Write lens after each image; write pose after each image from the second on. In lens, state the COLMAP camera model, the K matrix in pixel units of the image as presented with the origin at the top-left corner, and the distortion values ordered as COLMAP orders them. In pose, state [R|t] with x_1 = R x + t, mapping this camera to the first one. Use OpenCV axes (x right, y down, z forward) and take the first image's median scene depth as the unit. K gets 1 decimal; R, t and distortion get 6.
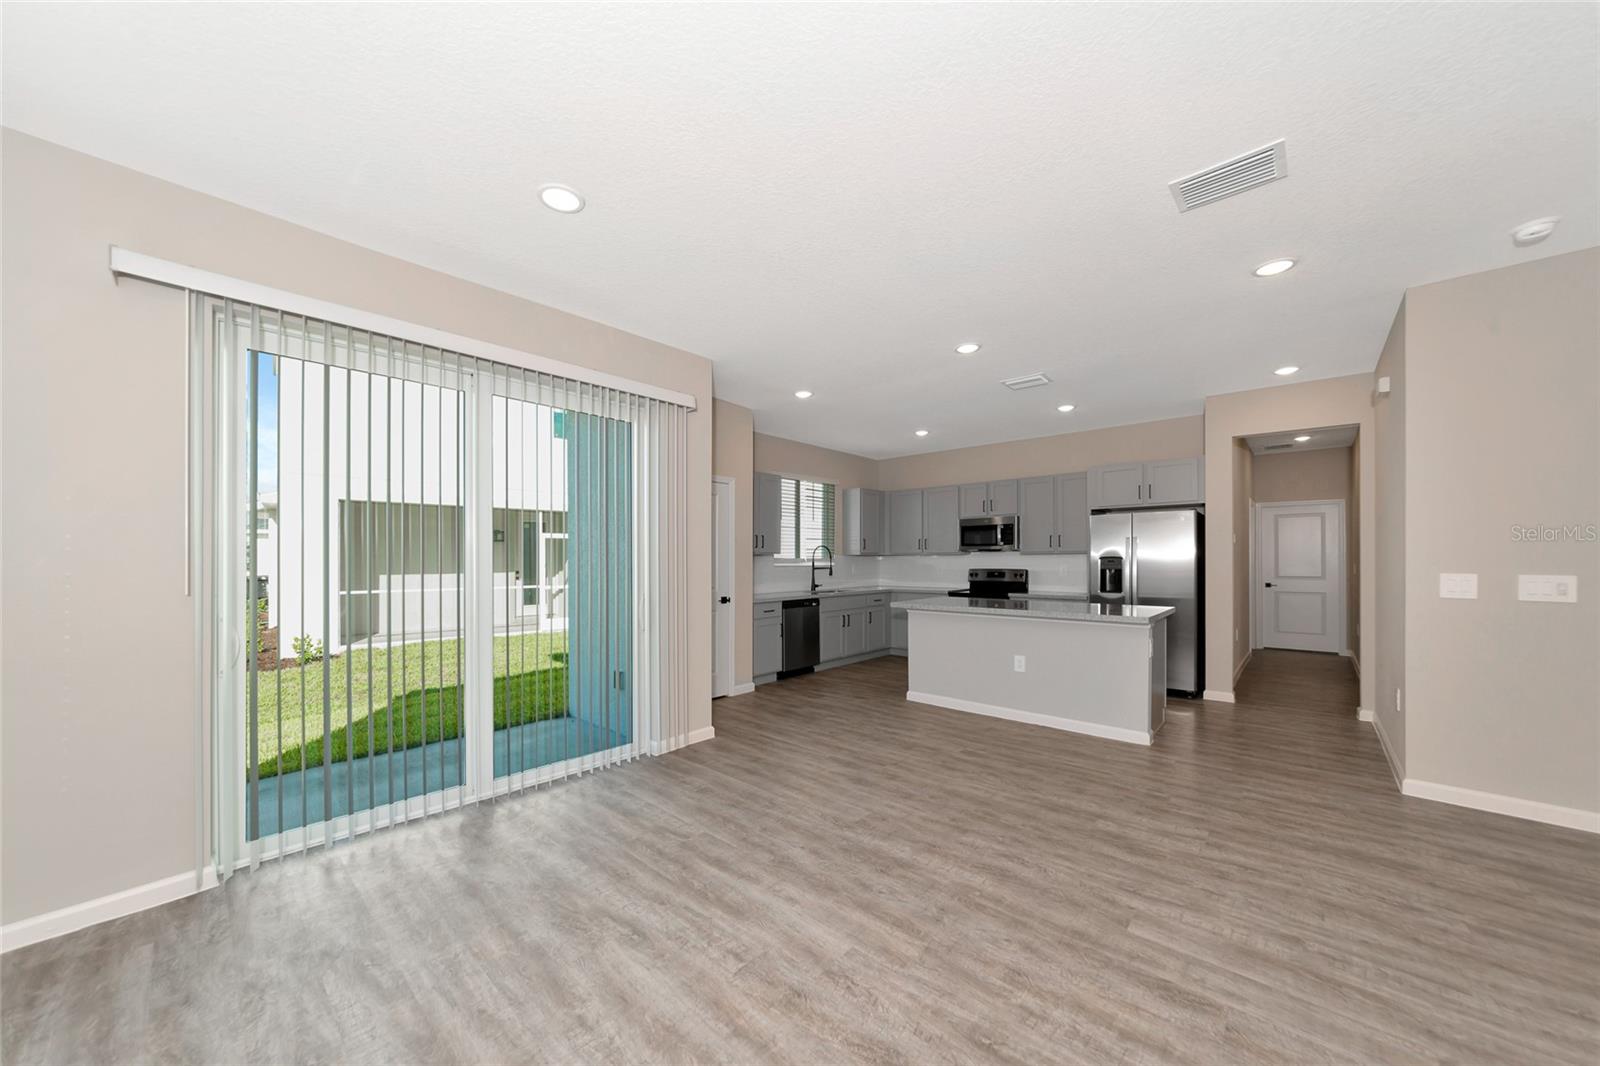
lens RADIAL K [[573.8, 0, 793.6], [0, 573.8, 558.3], [0, 0, 1]] dist [0.001815, -0.000068]
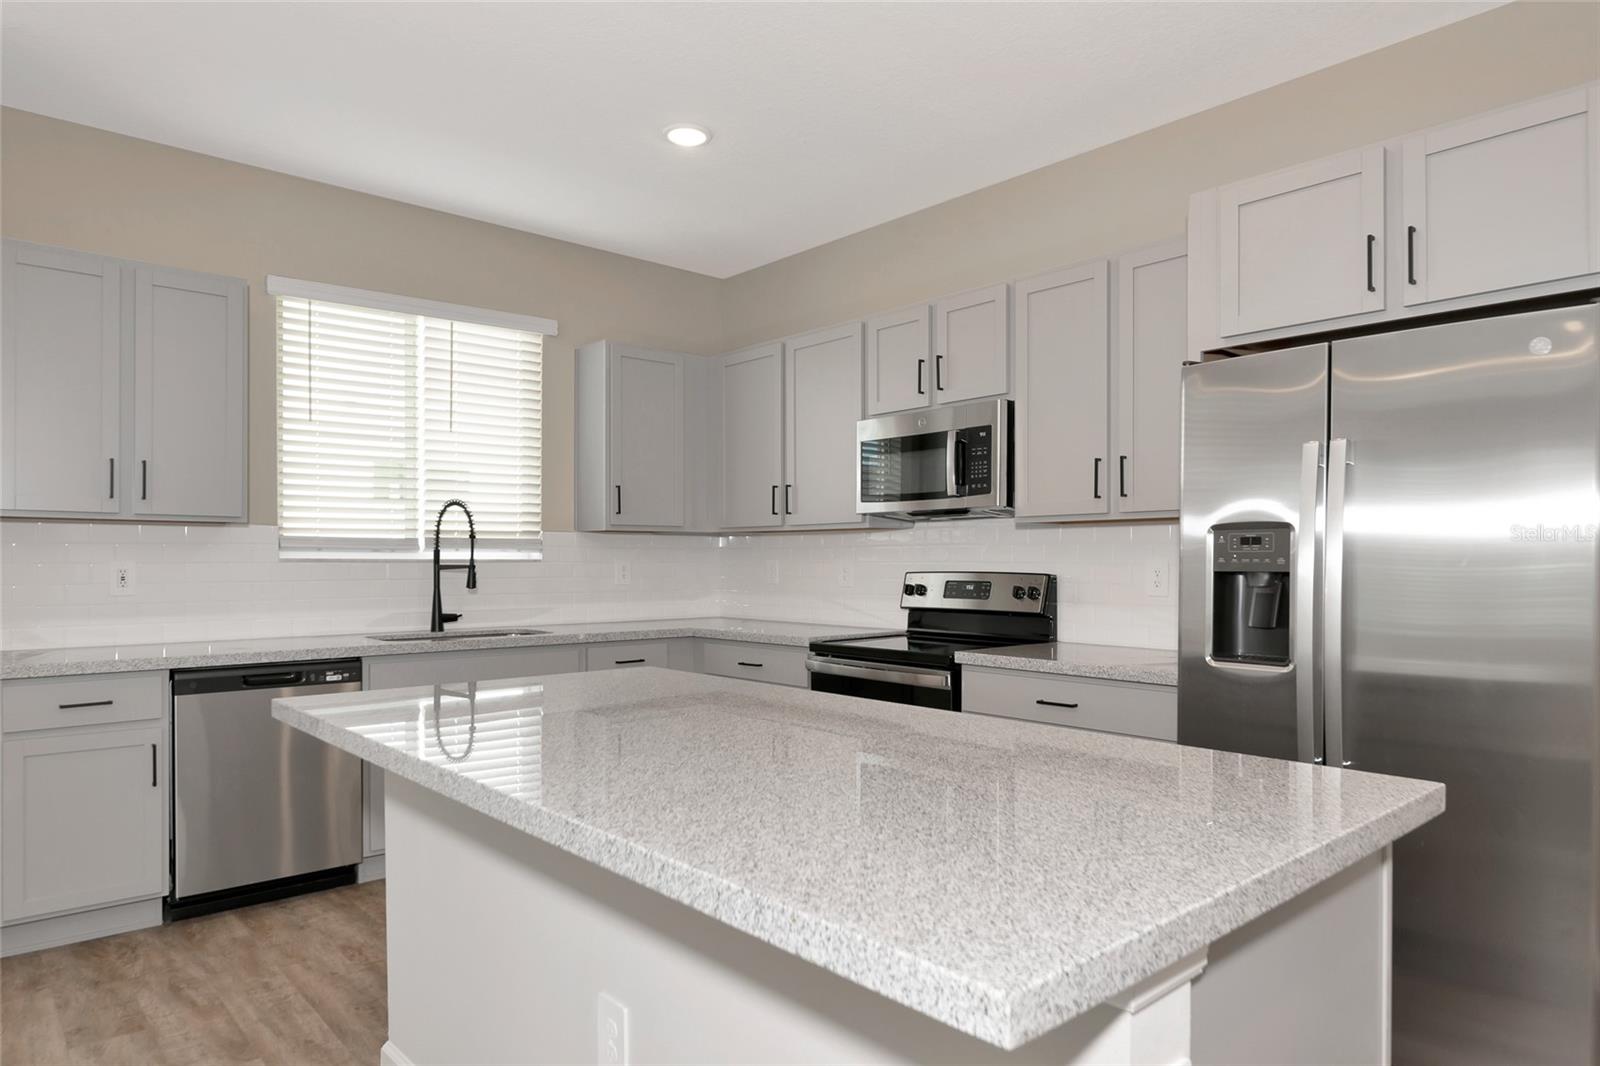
lens RADIAL K [[995.3, 0, 796.3], [0, 995.3, 561.7], [0, 0, 1]] dist [-0.002142, 0.000311]
pose [[0.993955, 0.004537, -0.109695, 0.357138], [-0.004221, 0.999986, 0.003113, 0.012759], [0.109707, -0.002631, 0.993960, 0.482771]]
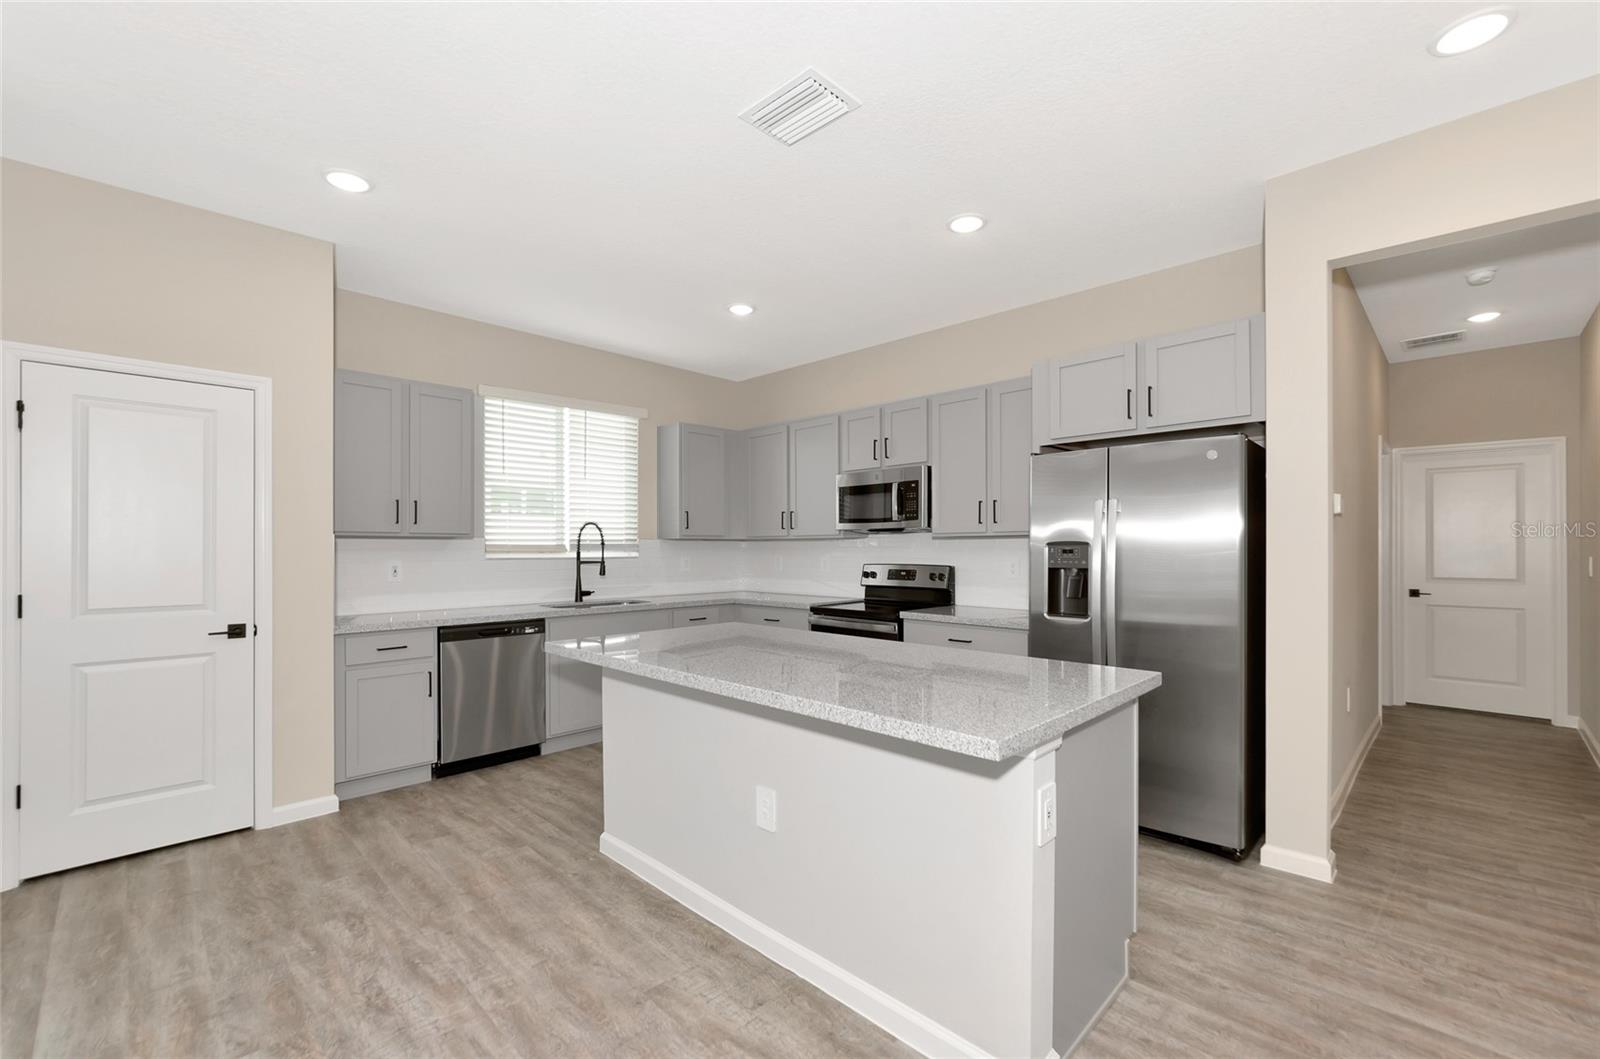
lens RADIAL K [[681.9, 0, 798.5], [0, 681.9, 545.9], [0, 0, 1]] dist [0.002183, 0.000426]
pose [[0.999082, 0.001028, -0.042825, 0.315933], [-0.001065, 0.999999, -0.000824, 0.001621], [0.042824, 0.000869, 0.999082, 0.382787]]
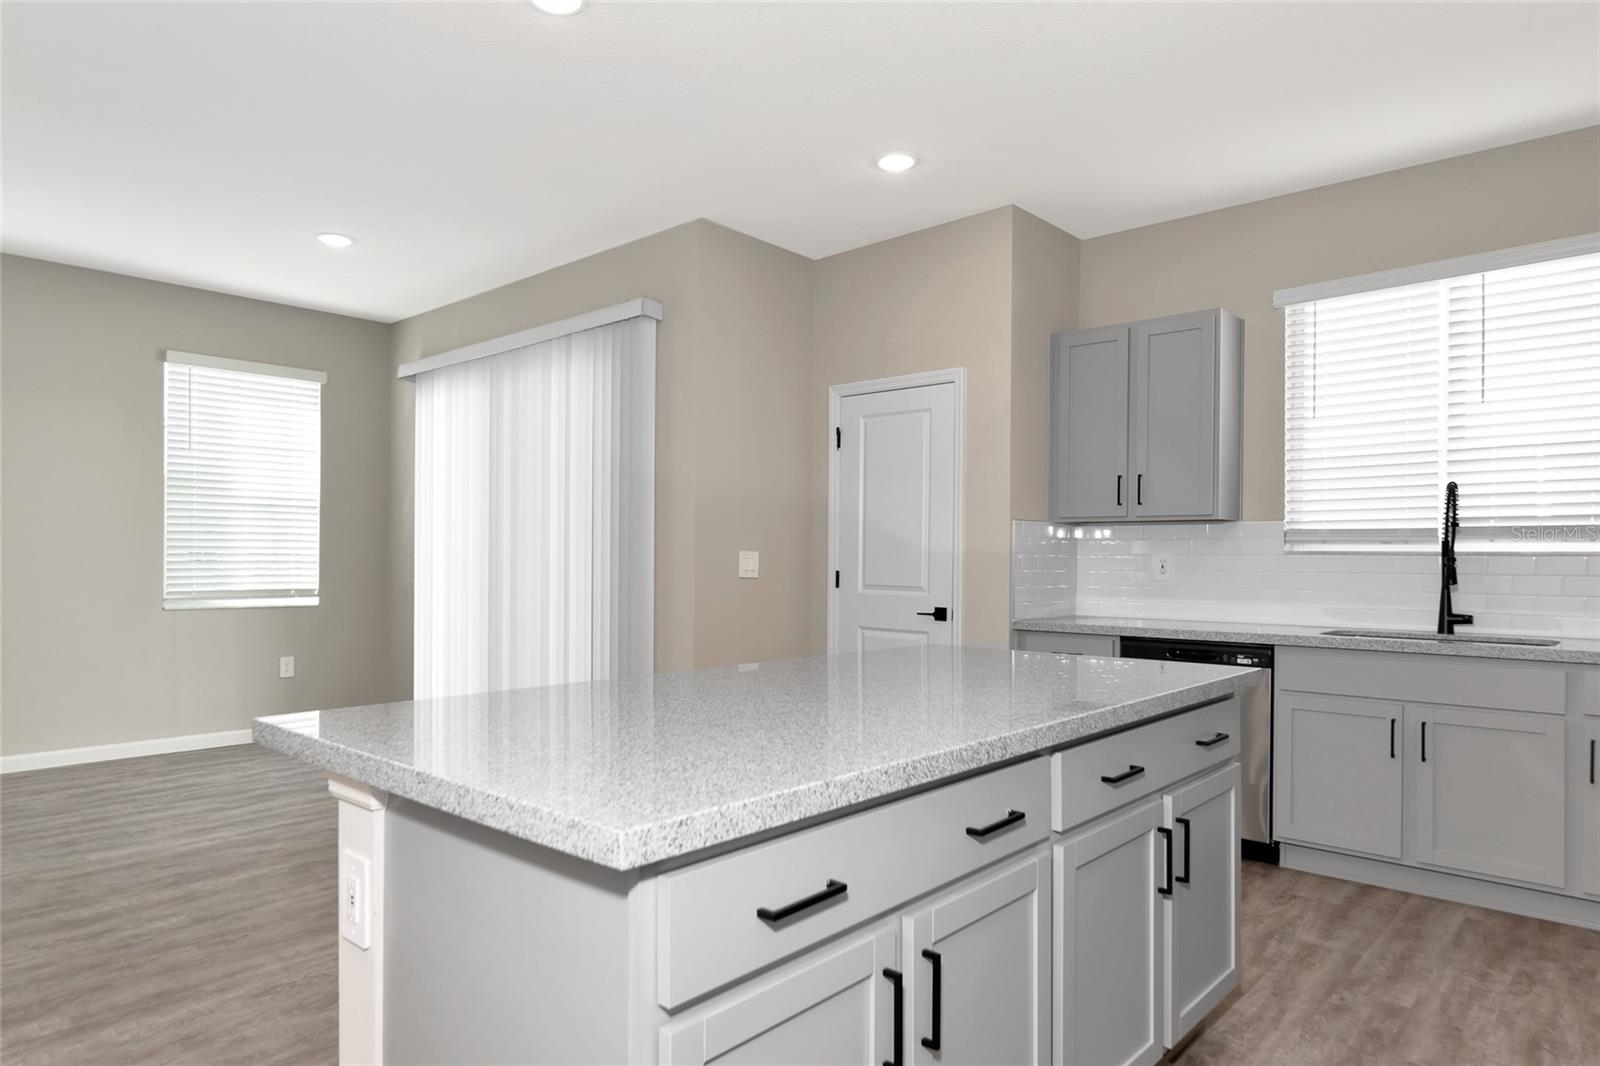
lens RADIAL K [[972.4, 0, 796.4], [0, 972.4, 559.9], [0, 0, 1]] dist [0.001984, 0.000634]
pose [[-0.006611, 0.006563, -0.999957, 0.626368], [-0.004285, 0.999969, 0.006591, 0.017112], [0.999969, 0.004329, -0.006583, 0.744781]]
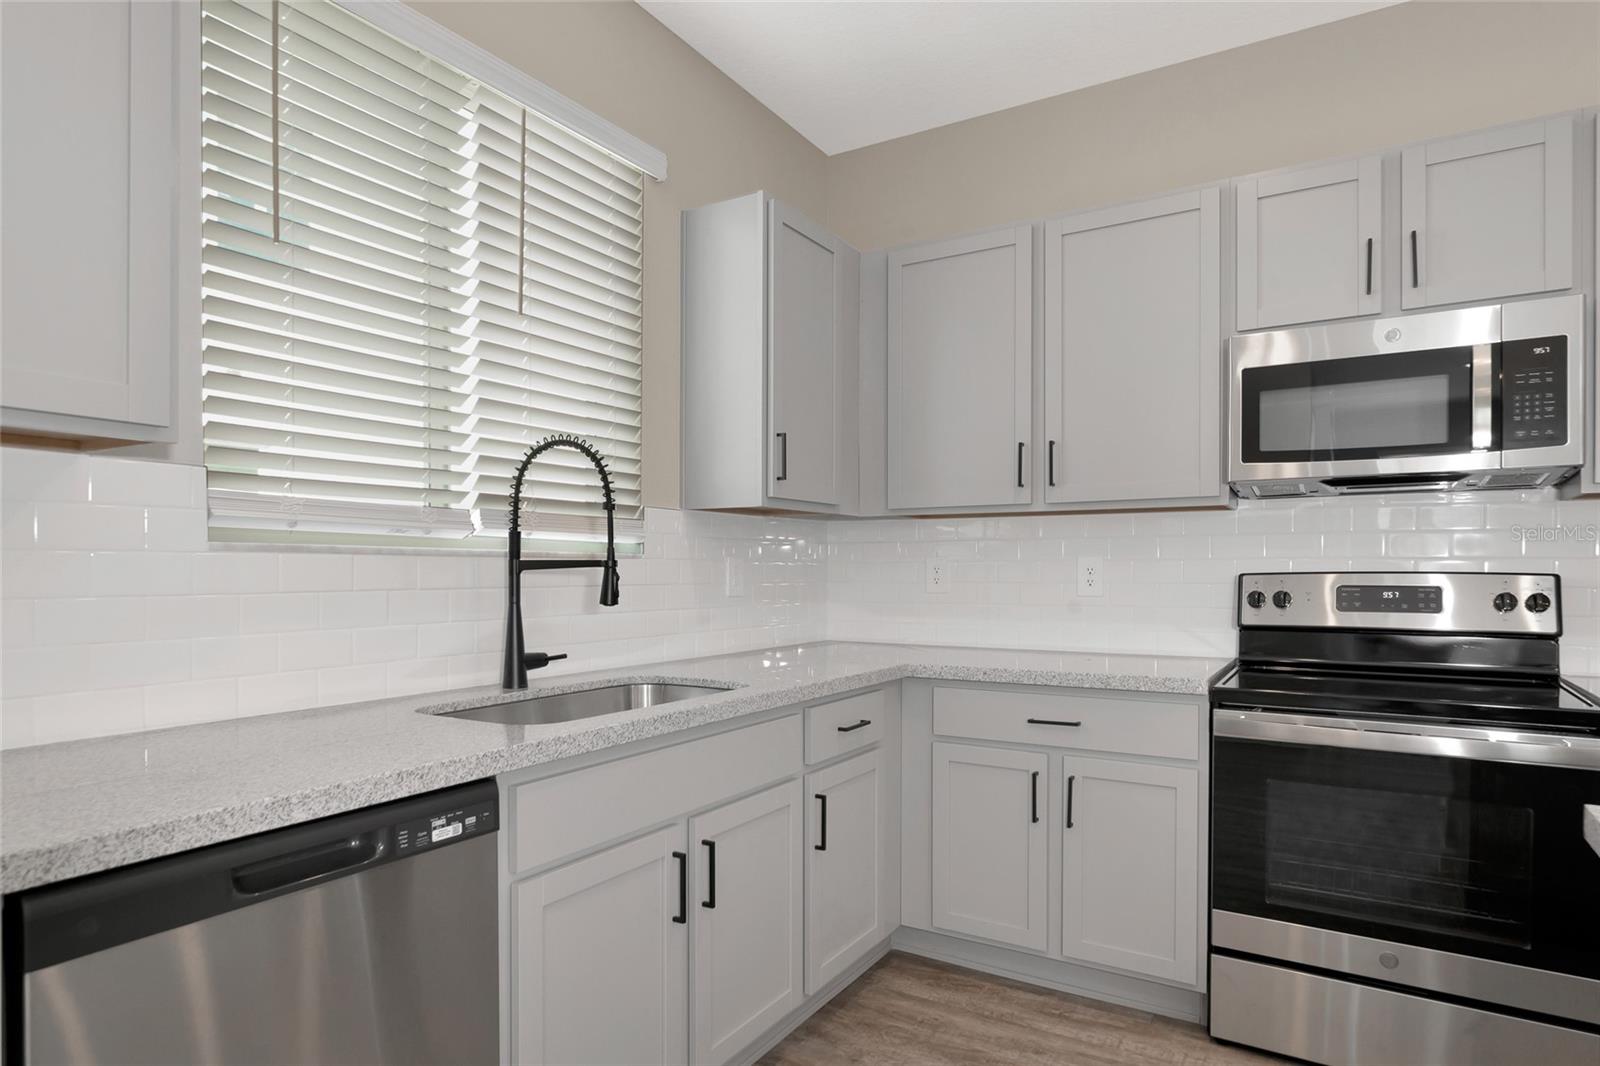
lens RADIAL K [[915.3, 0, 801.8], [0, 915.3, 572.1], [0, 0, 1]] dist [0.001770, 0.000169]
pose [[0.979558, 0.003672, 0.201128, 0.073280], [-0.004052, 0.999991, 0.001479, 0.021310], [-0.201120, -0.002264, 0.979564, 0.791997]]
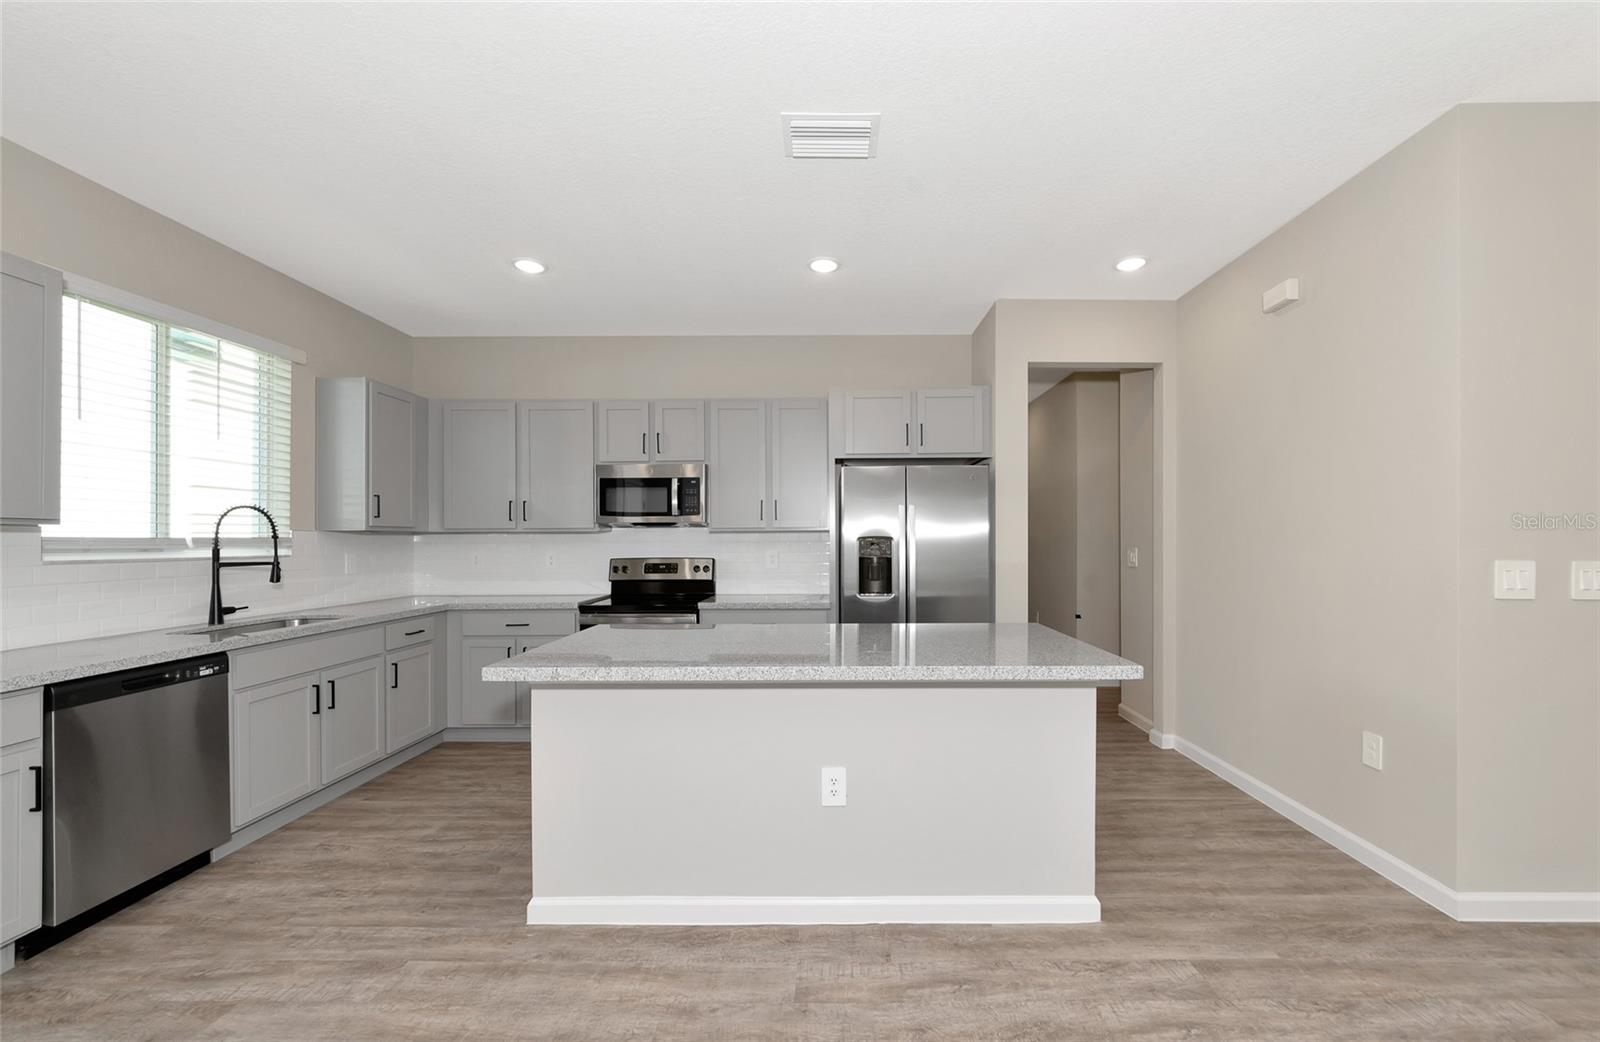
lens RADIAL K [[653.3, 0, 829.1], [0, 653.3, 538.2], [0, 0, 1]] dist [-0.002704, -0.000165]
pose [[0.738340, 0.002226, 0.674425, 0.048560], [0.000841, 0.999991, -0.004221, 0.002356], [-0.674428, 0.003684, 0.738331, 0.468591]]
